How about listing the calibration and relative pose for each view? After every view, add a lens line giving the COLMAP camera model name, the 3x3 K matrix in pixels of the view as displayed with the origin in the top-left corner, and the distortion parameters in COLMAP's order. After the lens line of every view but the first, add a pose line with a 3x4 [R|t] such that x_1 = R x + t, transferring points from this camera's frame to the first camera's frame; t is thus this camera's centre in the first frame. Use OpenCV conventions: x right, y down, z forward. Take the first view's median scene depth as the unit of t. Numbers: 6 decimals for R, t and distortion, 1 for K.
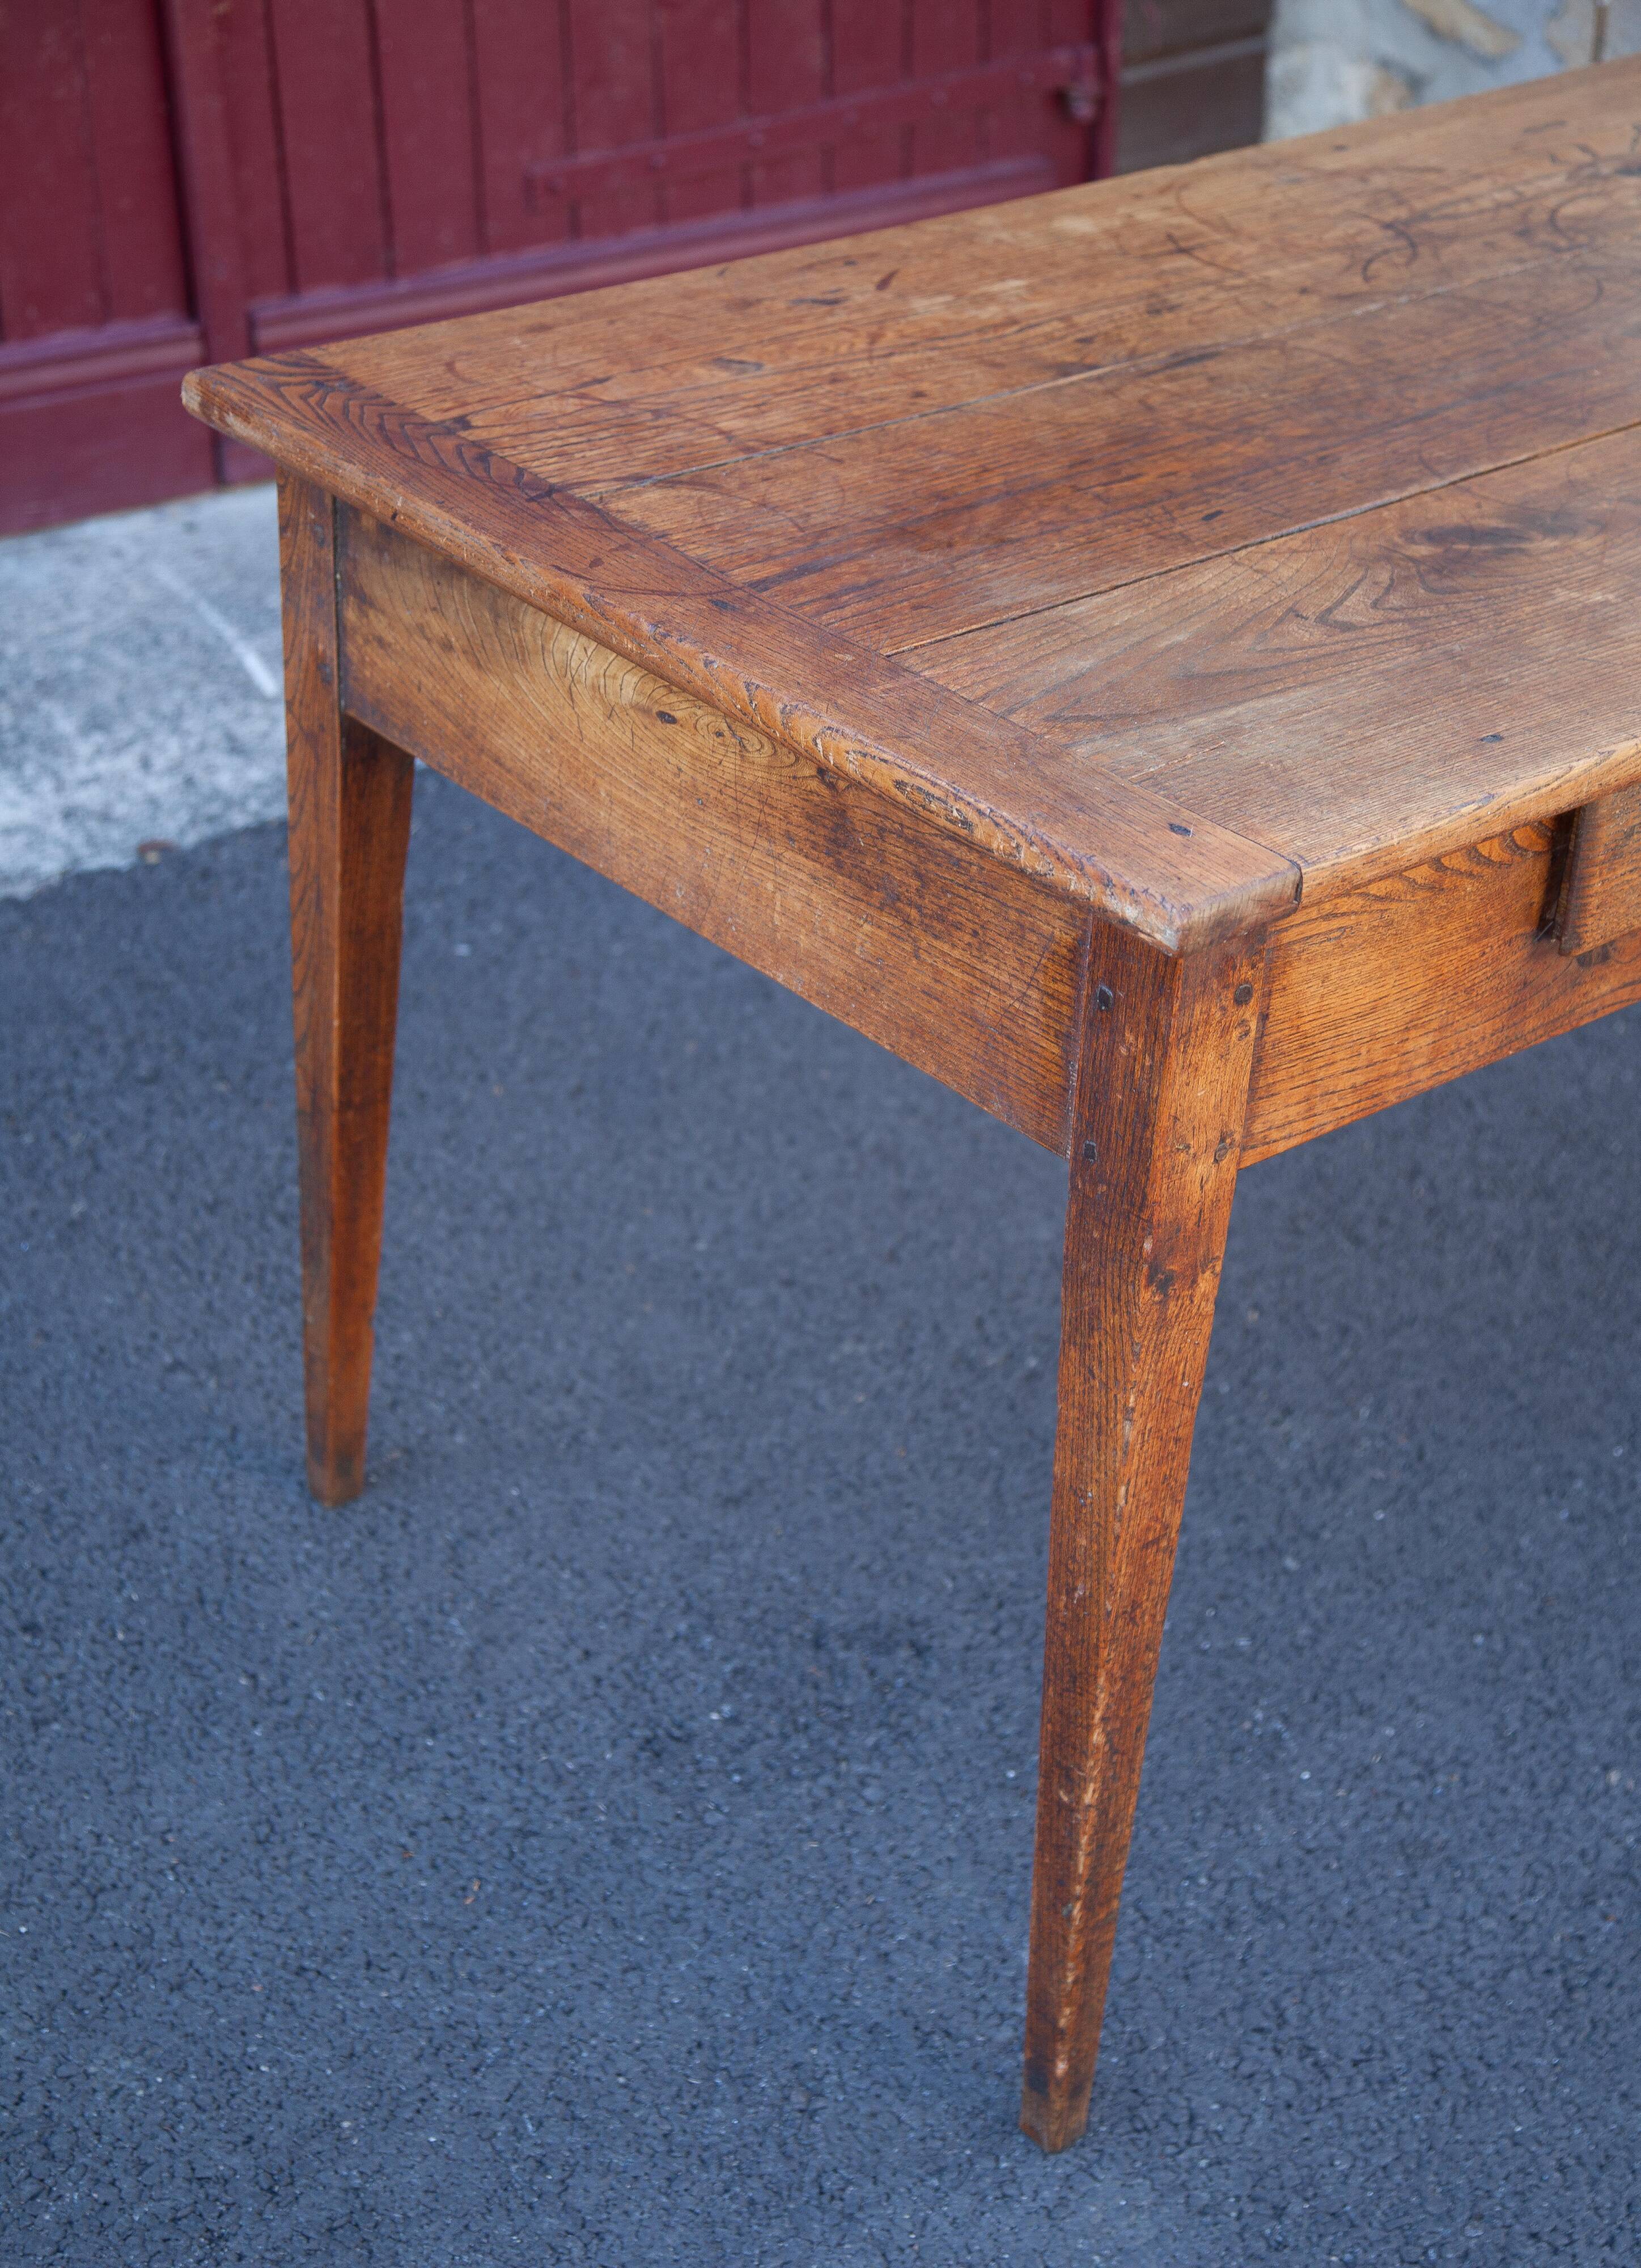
lens RADIAL K [[3581.5, 0, 847.7], [0, 3581.5, 1231.4], [0, 0, 1]] dist [0.176051, 0.000000]
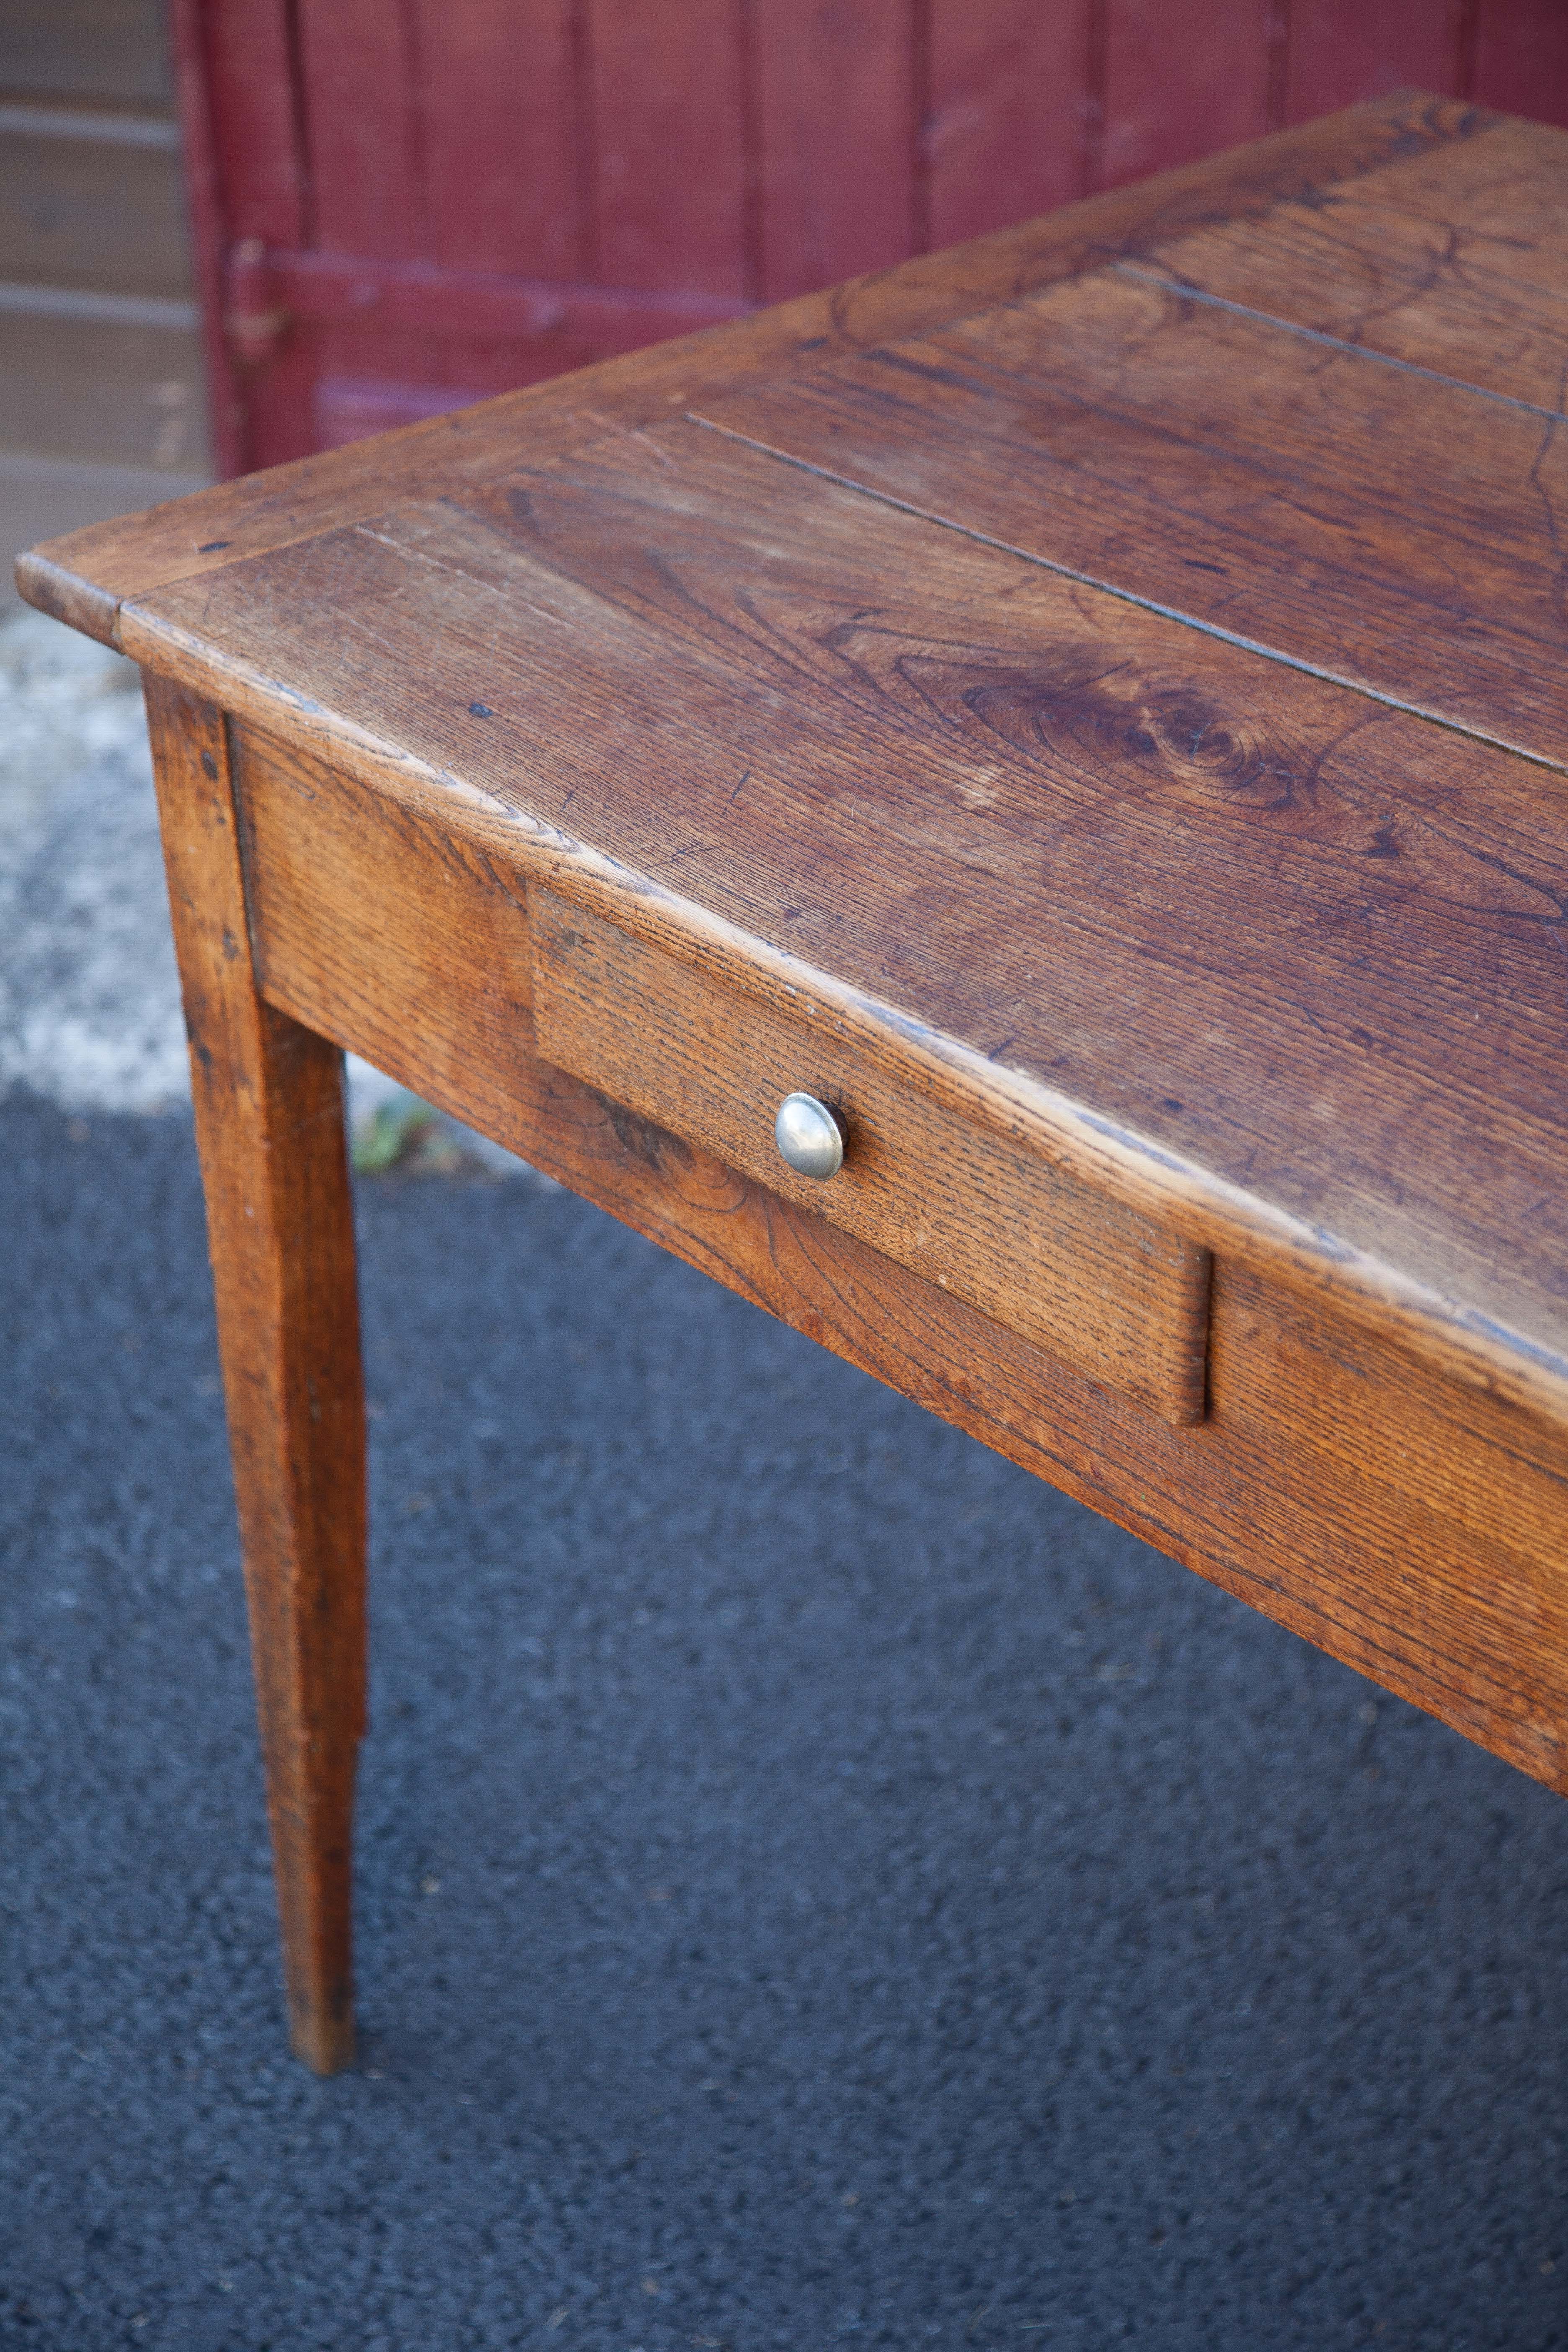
lens RADIAL K [[4366.5, 0, 780.3], [0, 4366.5, 1153.9], [0, 0, 1]] dist [0.264804, 0.000000]
pose [[0.002381, 0.474854, -0.880061, 0.906047], [-0.502707, 0.761345, 0.409439, -0.414729], [0.864454, 0.441438, 0.240525, 0.745563]]
